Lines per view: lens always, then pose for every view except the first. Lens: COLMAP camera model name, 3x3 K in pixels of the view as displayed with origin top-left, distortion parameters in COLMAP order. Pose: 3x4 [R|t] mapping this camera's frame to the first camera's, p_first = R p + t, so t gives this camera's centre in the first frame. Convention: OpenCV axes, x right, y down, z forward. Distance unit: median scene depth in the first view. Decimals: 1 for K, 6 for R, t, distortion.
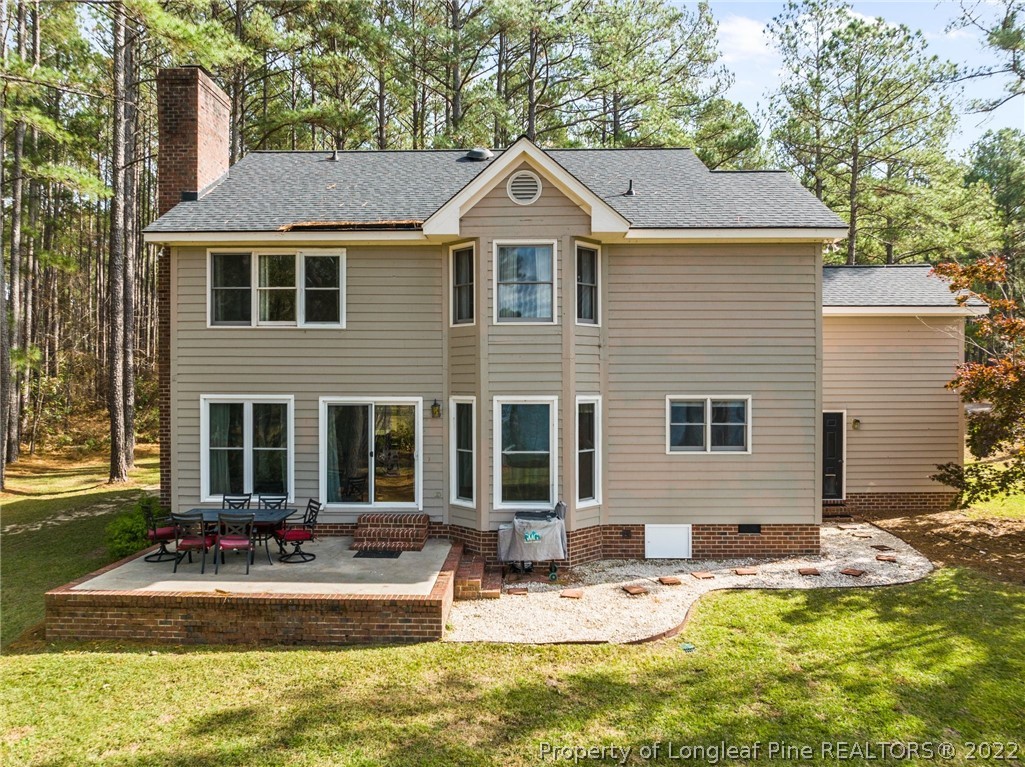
lens RADIAL K [[732.6, 0, 513.0], [0, 732.6, 381.4], [0, 0, 1]] dist [-0.006052, -0.004383]
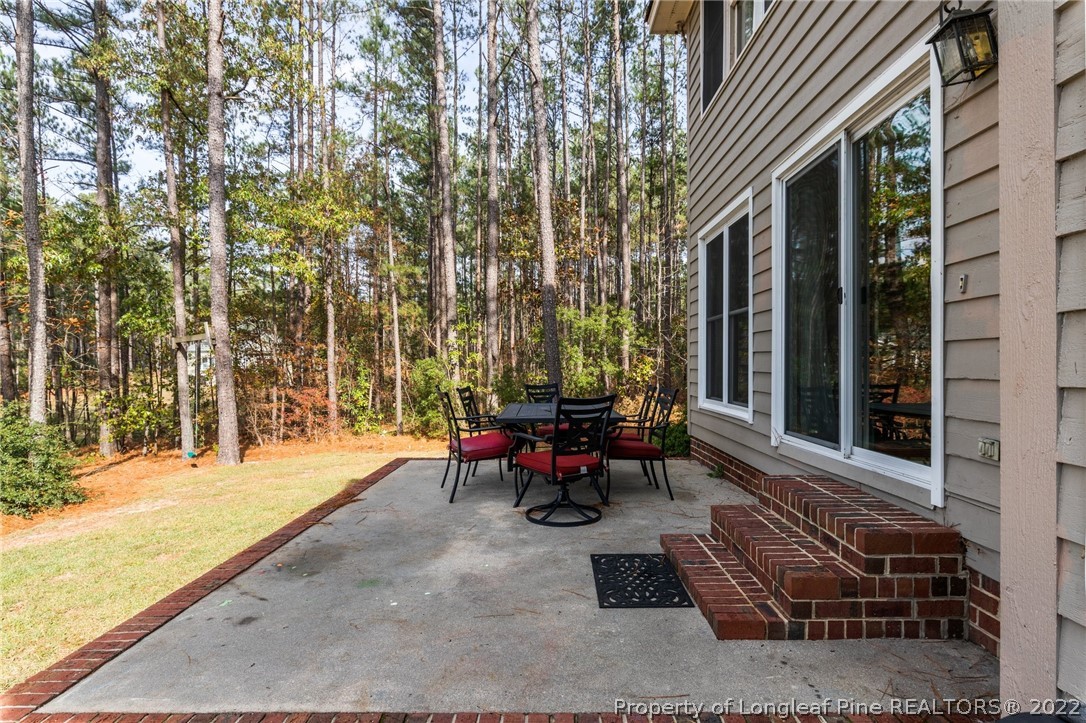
lens RADIAL K [[578.9, 0, 544.8], [0, 578.9, 362.8], [0, 0, 1]] dist [-0.002210, -0.000383]
pose [[0.009049, 0.000484, -0.999959, 0.062759], [0.002814, 0.999996, 0.000510, 0.130379], [0.999955, -0.002818, 0.009047, 0.881453]]
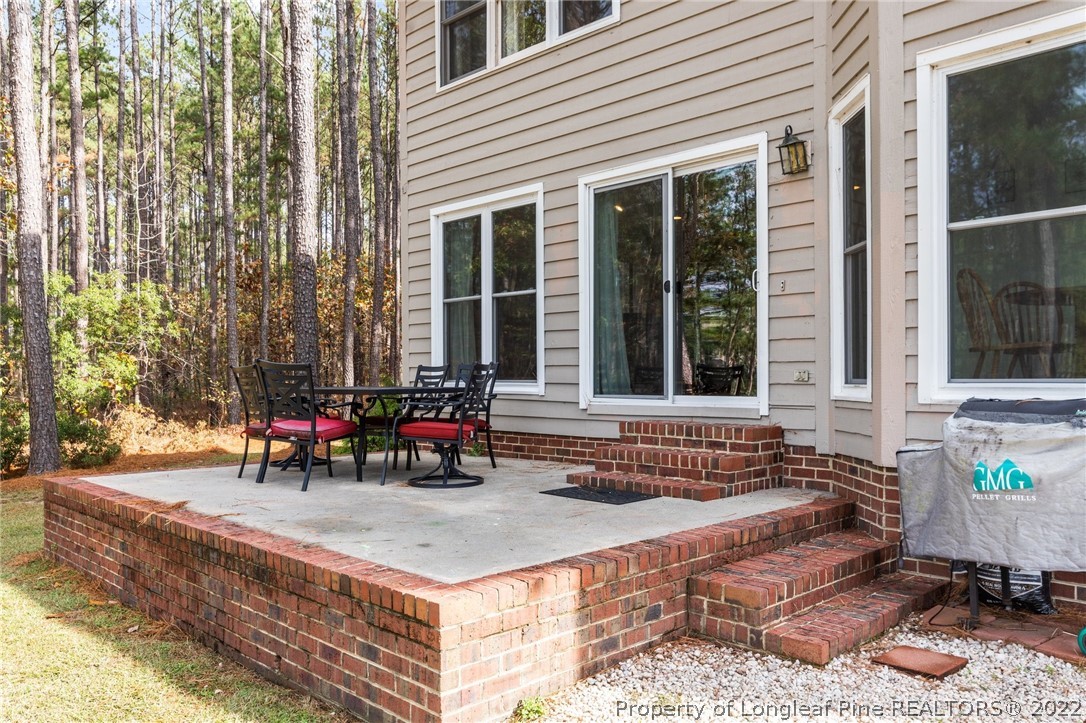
lens RADIAL K [[846.5, 0, 544.8], [0, 846.5, 381.9], [0, 0, 1]] dist [0.009169, 0.003334]
pose [[0.719989, 0.000938, -0.693985, 0.112574], [0.004027, 0.999977, 0.005528, 0.156648], [0.693974, -0.006775, 0.719968, 0.587114]]
